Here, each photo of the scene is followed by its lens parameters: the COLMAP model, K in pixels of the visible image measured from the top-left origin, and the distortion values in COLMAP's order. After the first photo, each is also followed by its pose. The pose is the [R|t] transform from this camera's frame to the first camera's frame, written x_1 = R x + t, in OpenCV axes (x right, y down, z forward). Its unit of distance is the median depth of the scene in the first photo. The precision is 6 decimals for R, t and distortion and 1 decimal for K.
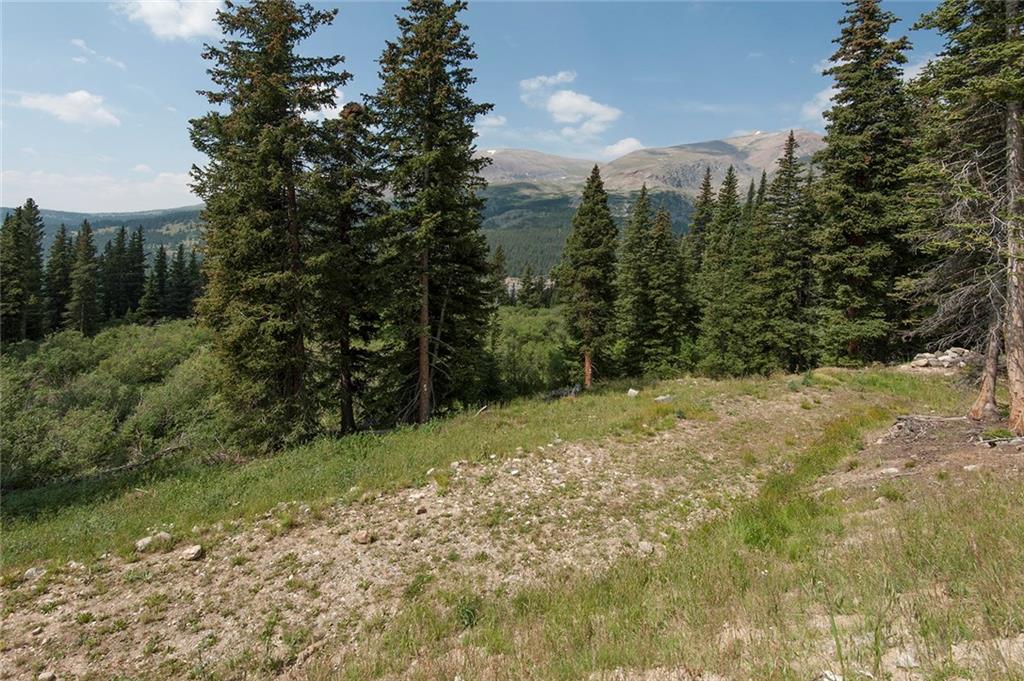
lens RADIAL K [[453.6, 0, 512.0], [0, 453.6, 304.6], [0, 0, 1]] dist [-0.000417, -0.001121]
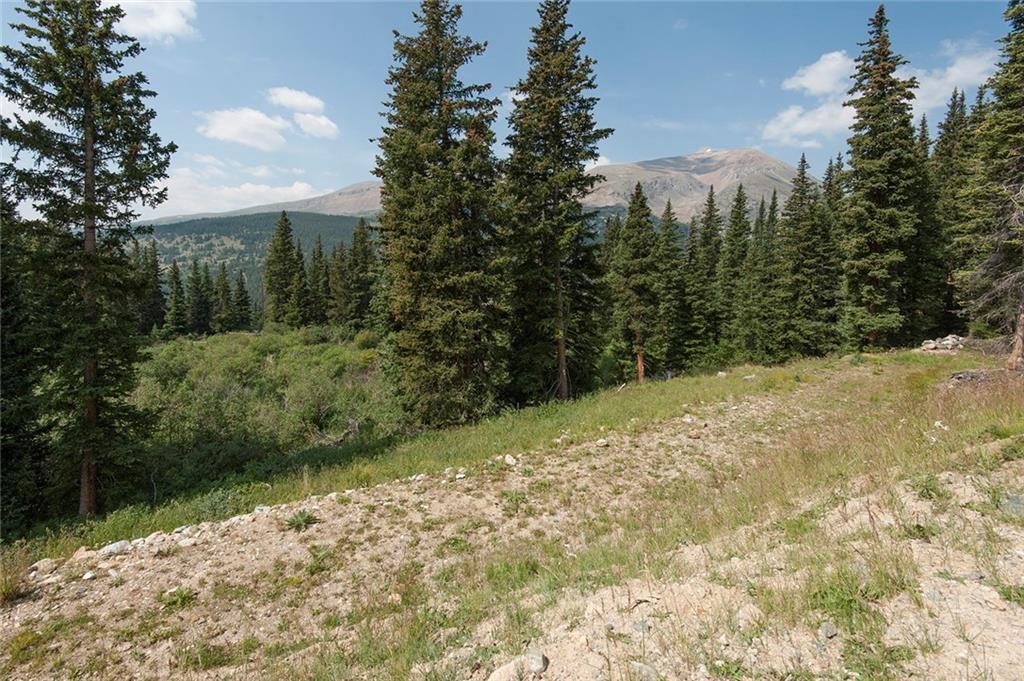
lens RADIAL K [[469.7, 0, 512.0], [0, 469.7, 340.5], [0, 0, 1]] dist [-0.000536, -0.000317]
pose [[0.994377, -0.022842, 0.103407, -0.237049], [0.019636, 0.999298, 0.031919, 0.030925], [-0.104064, -0.029709, 0.994127, -0.101863]]
